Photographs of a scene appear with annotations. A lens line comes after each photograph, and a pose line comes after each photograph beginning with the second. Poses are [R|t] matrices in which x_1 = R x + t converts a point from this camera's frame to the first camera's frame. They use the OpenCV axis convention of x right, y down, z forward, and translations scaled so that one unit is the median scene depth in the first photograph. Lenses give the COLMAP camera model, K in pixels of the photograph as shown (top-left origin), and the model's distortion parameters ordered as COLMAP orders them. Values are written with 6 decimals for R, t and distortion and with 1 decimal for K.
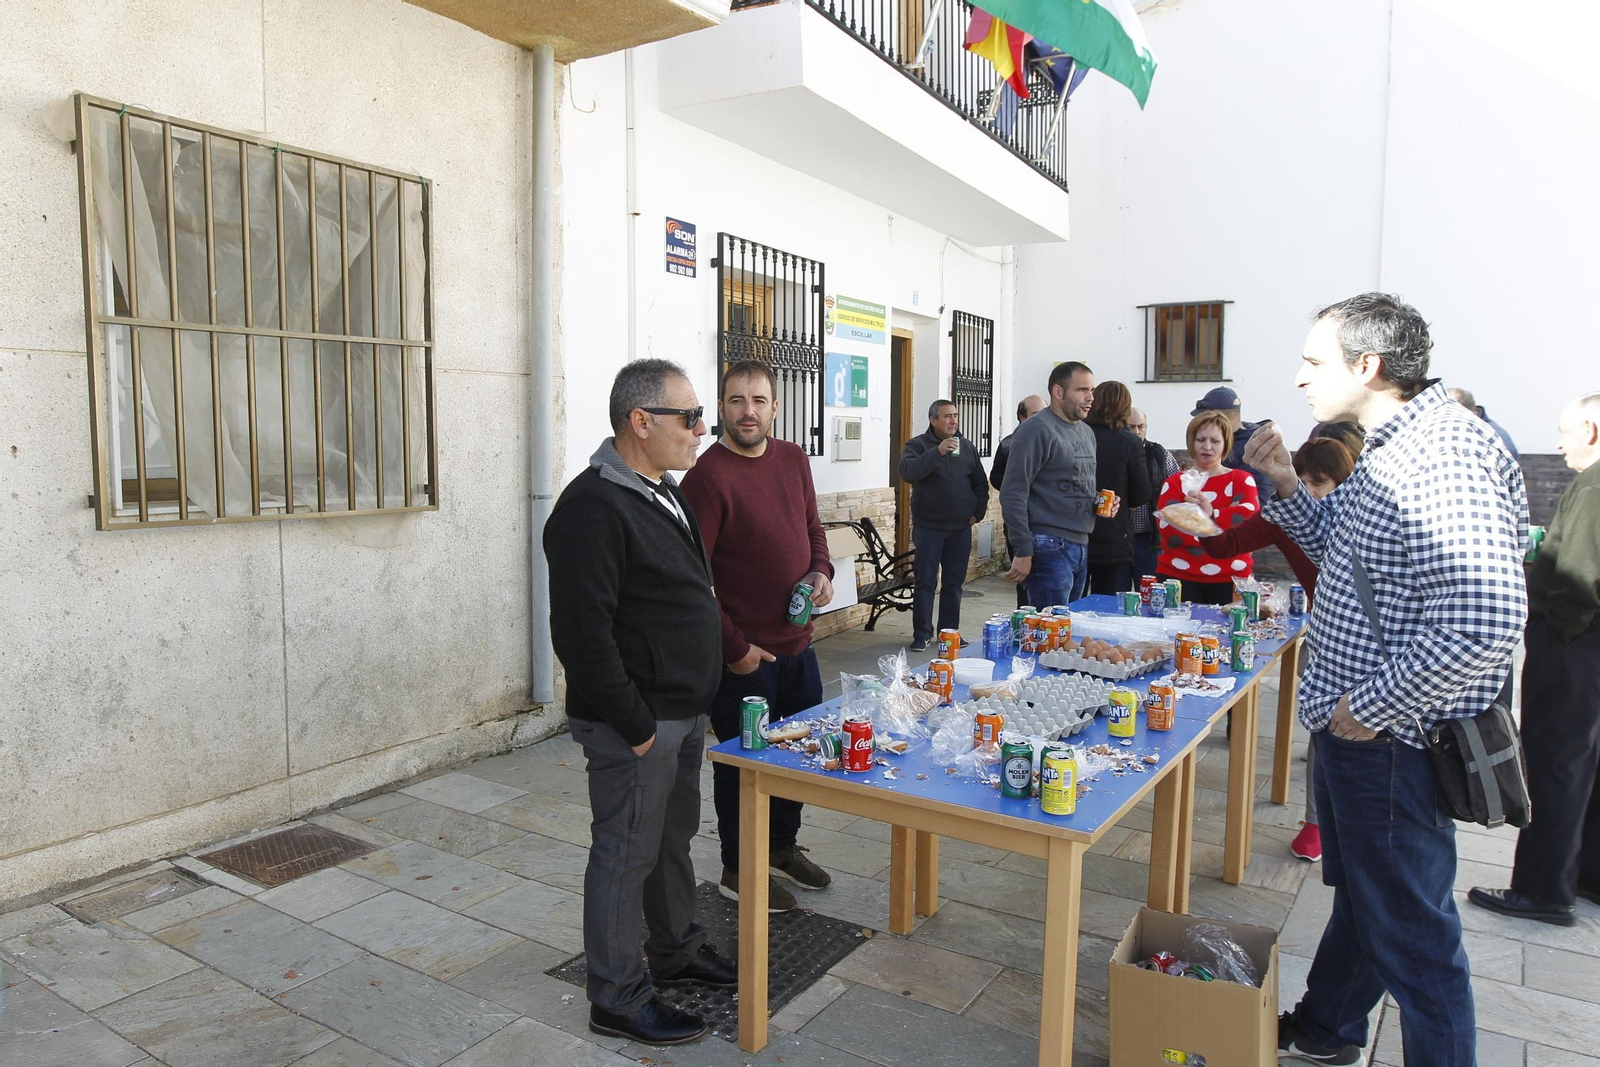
lens RADIAL K [[1127.8, 0, 799.9], [0, 1127.8, 529.9], [0, 0, 1]] dist [-0.027382, 0.004330]
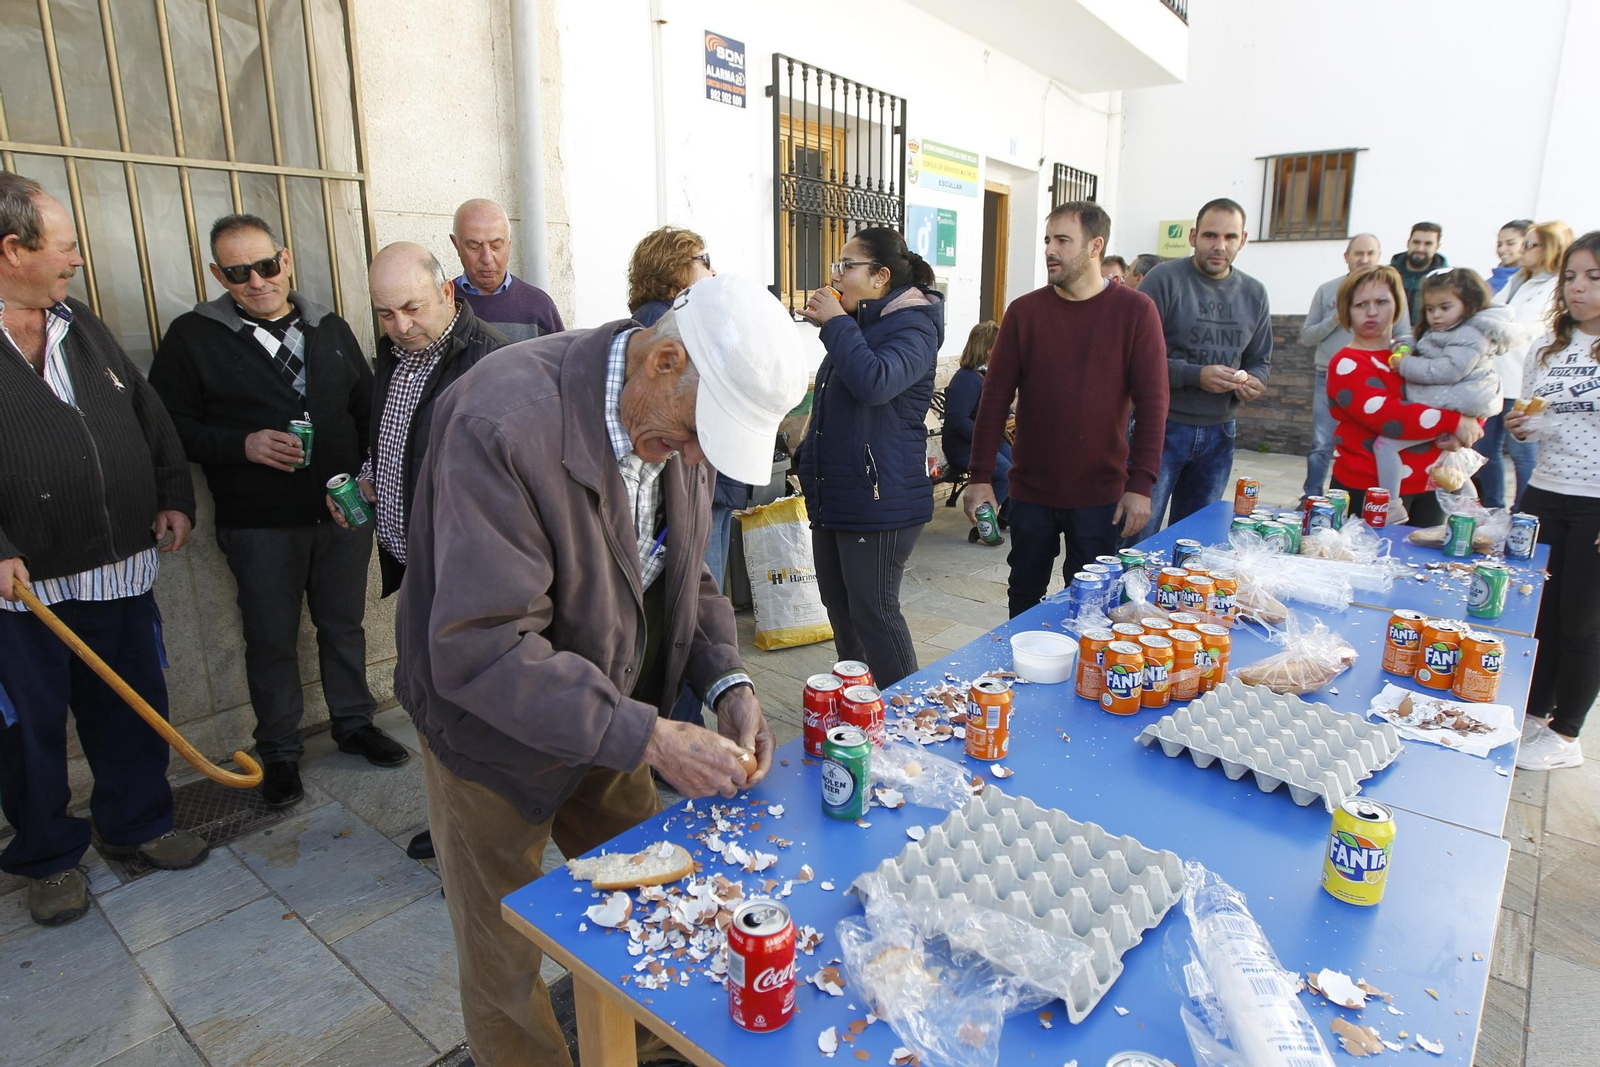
lens RADIAL K [[945.7, 0, 806.8], [0, 945.7, 536.7], [0, 0, 1]] dist [-0.048224, 0.009800]
pose [[0.993402, 0.021891, -0.112577, 0.035536], [-0.003966, 0.987585, 0.157039, -0.012570], [0.114617, -0.155556, 0.981155, 0.222911]]
